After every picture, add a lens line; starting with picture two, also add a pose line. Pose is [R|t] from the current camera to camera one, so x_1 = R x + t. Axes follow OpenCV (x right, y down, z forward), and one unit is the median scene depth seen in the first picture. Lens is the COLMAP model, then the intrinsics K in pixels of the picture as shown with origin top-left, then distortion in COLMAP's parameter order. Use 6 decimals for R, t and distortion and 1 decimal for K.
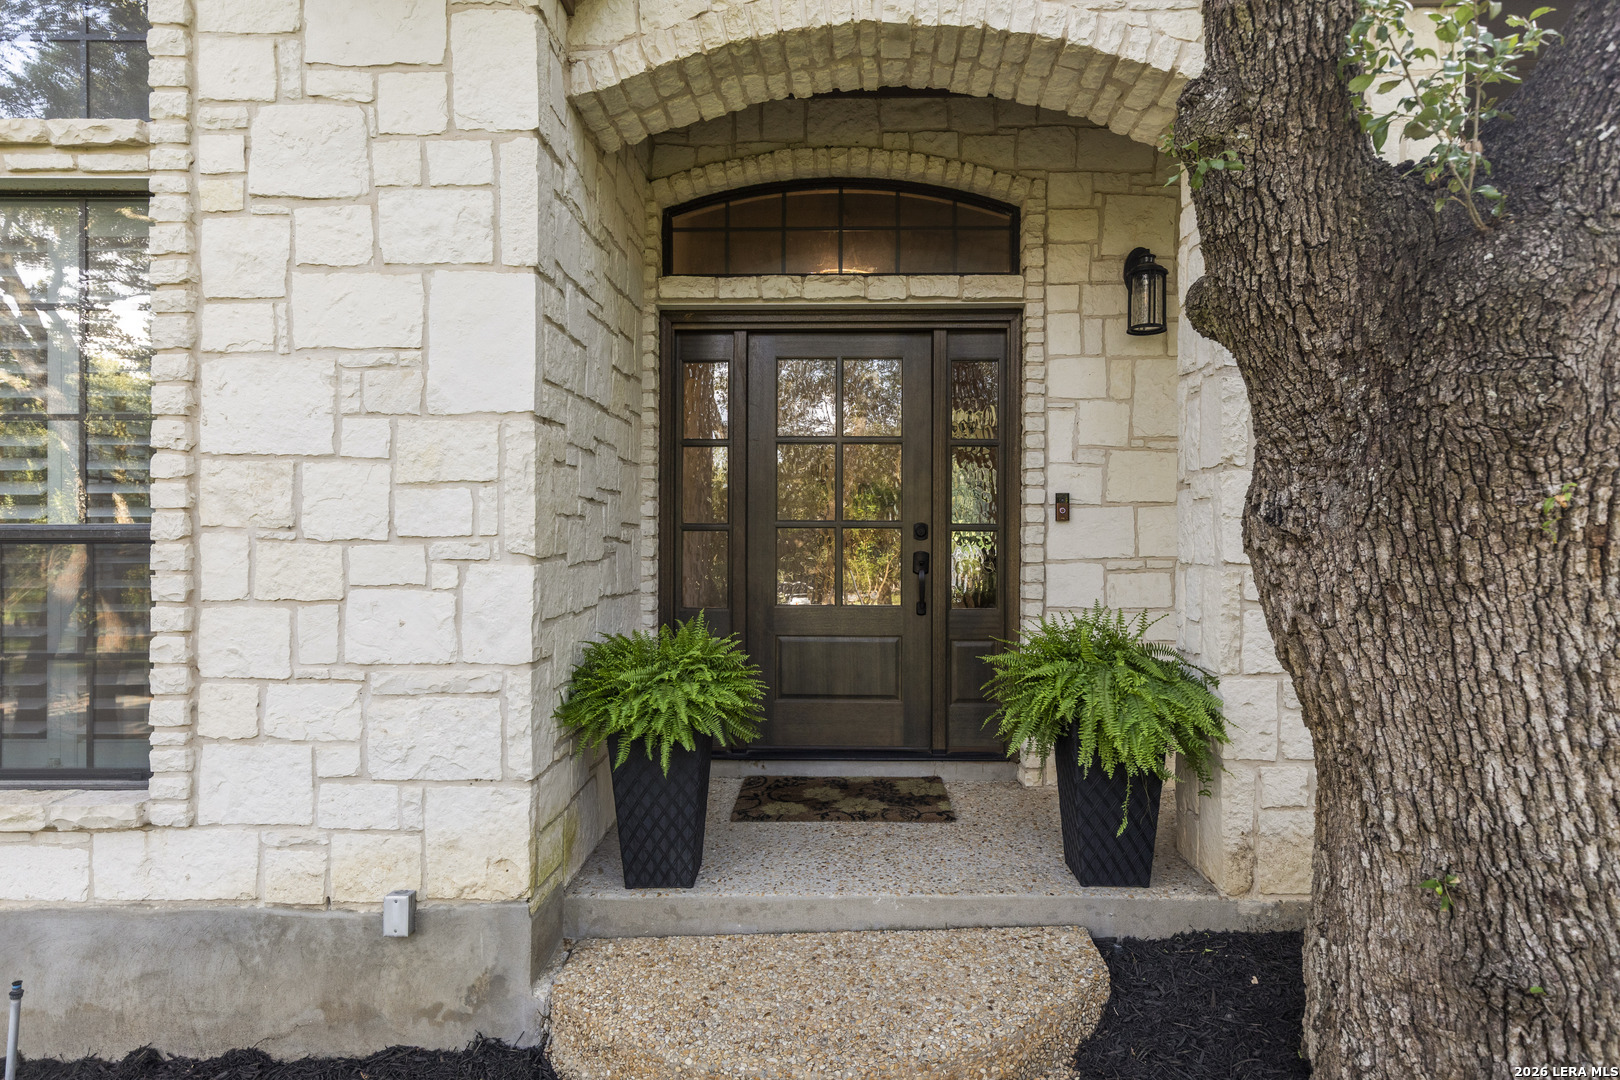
lens RADIAL K [[932.7, 0, 811.3], [0, 932.7, 534.9], [0, 0, 1]] dist [-0.000446, 0.000218]
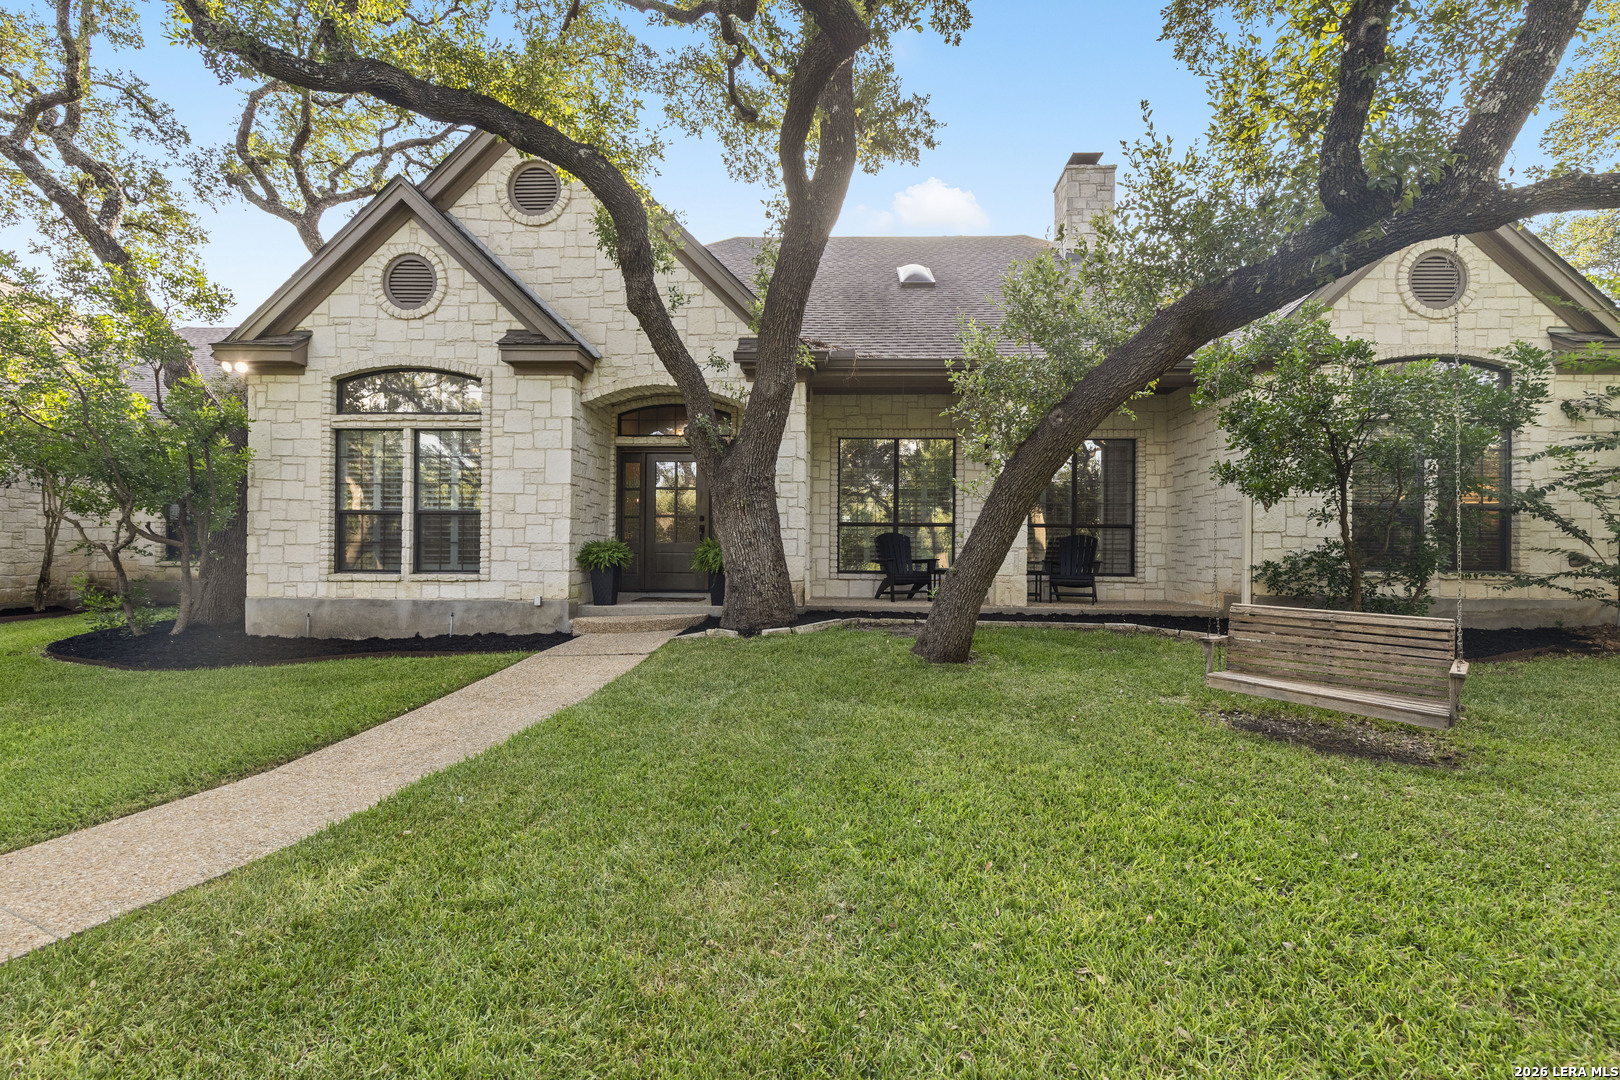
lens RADIAL K [[741.9, 0, 808.6], [0, 741.9, 545.0], [0, 0, 1]] dist [-0.000287, -0.000006]
pose [[0.999568, 0.003966, -0.029129, 0.840123], [-0.004332, 0.999912, -0.012535, 0.176388], [0.029077, 0.012656, 0.999497, -2.216768]]
